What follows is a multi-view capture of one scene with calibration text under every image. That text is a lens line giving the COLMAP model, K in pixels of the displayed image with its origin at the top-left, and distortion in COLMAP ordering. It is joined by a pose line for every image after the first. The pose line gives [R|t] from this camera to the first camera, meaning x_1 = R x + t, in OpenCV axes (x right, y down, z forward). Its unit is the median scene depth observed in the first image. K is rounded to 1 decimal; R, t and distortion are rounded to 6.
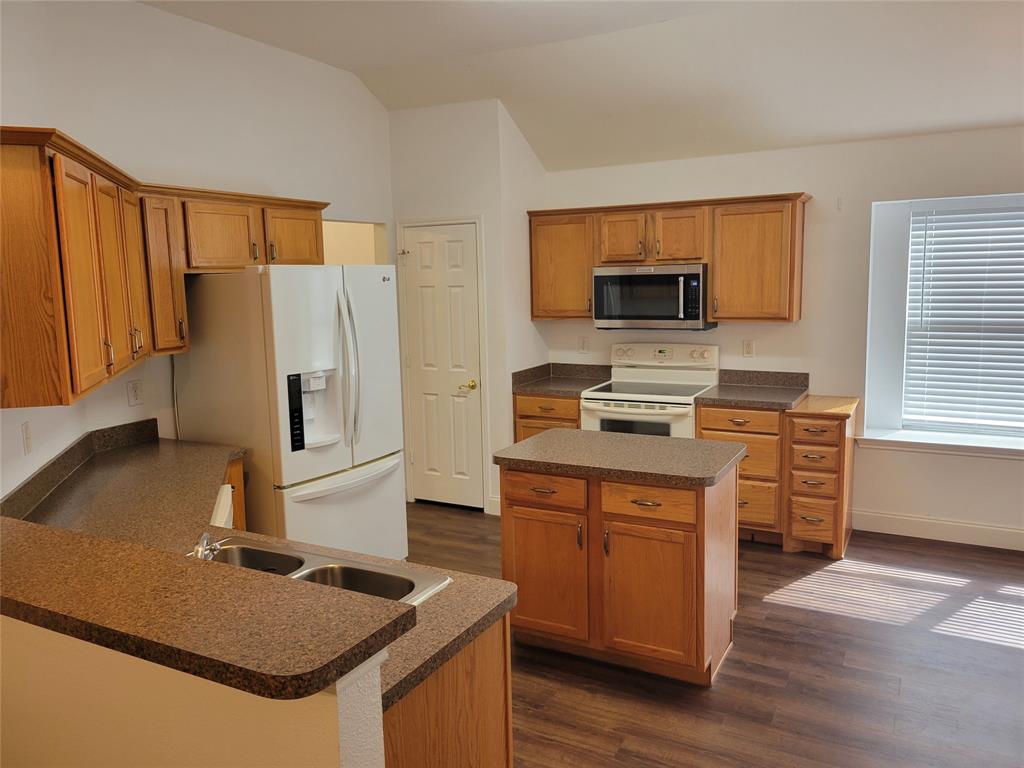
lens RADIAL K [[764.0, 0, 512.0], [0, 764.0, 384.0], [0, 0, 1]] dist [0.025222, -0.014628]
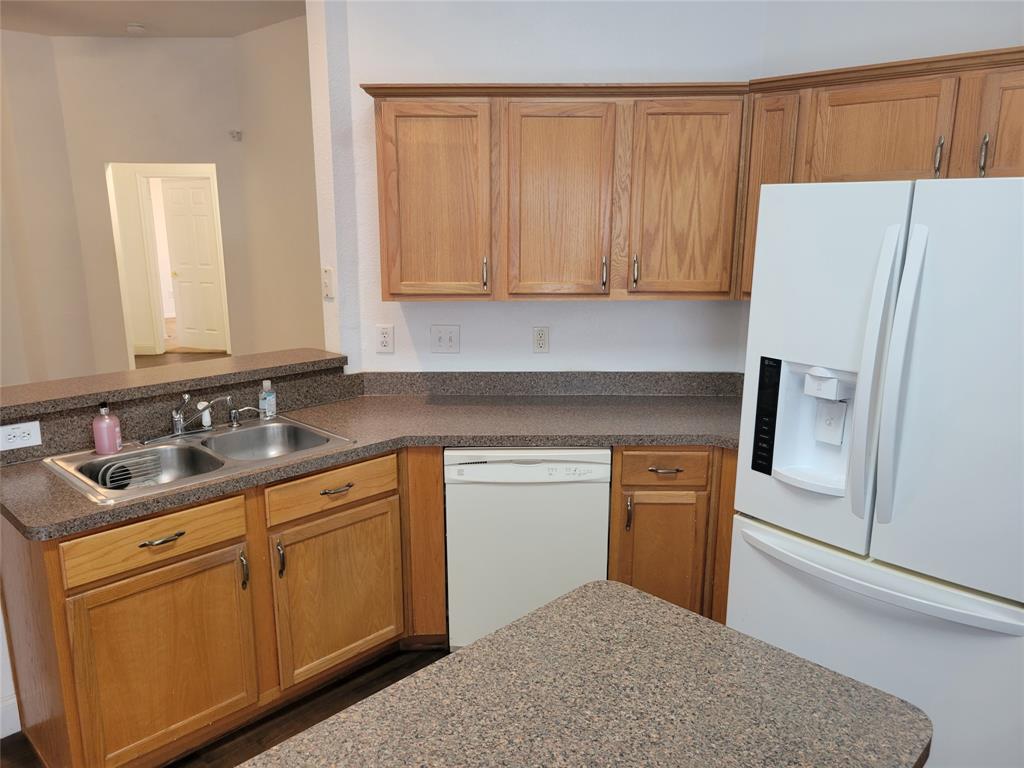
lens RADIAL K [[779.6, 0, 512.0], [0, 779.6, 384.0], [0, 0, 1]] dist [0.040140, -0.004677]
pose [[-0.283475, 0.229425, -0.931132, 0.388139], [-0.133330, 0.952101, 0.275183, -0.141149], [0.949666, 0.202155, -0.239307, 0.933251]]
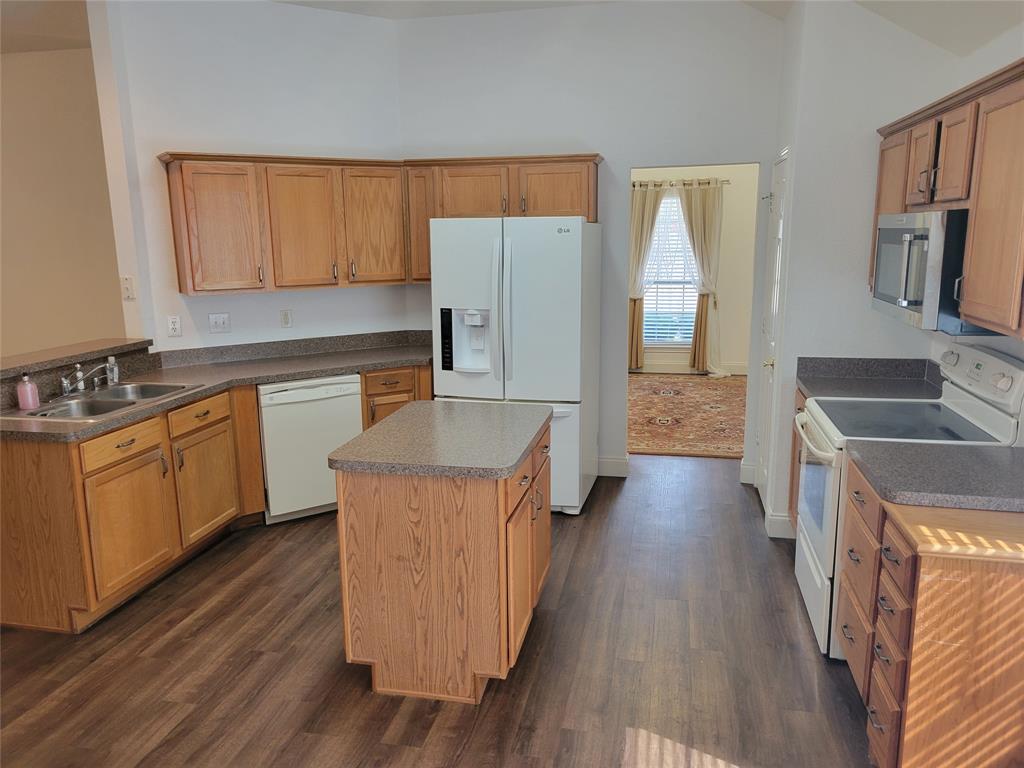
lens RADIAL K [[779.6, 0, 512.0], [0, 779.6, 384.0], [0, 0, 1]] dist [0.040140, -0.004677]
pose [[0.279950, 0.202554, -0.938403, 0.930219], [-0.130132, 0.976473, 0.171950, -0.121000], [0.951154, 0.073979, 0.299722, 0.716057]]
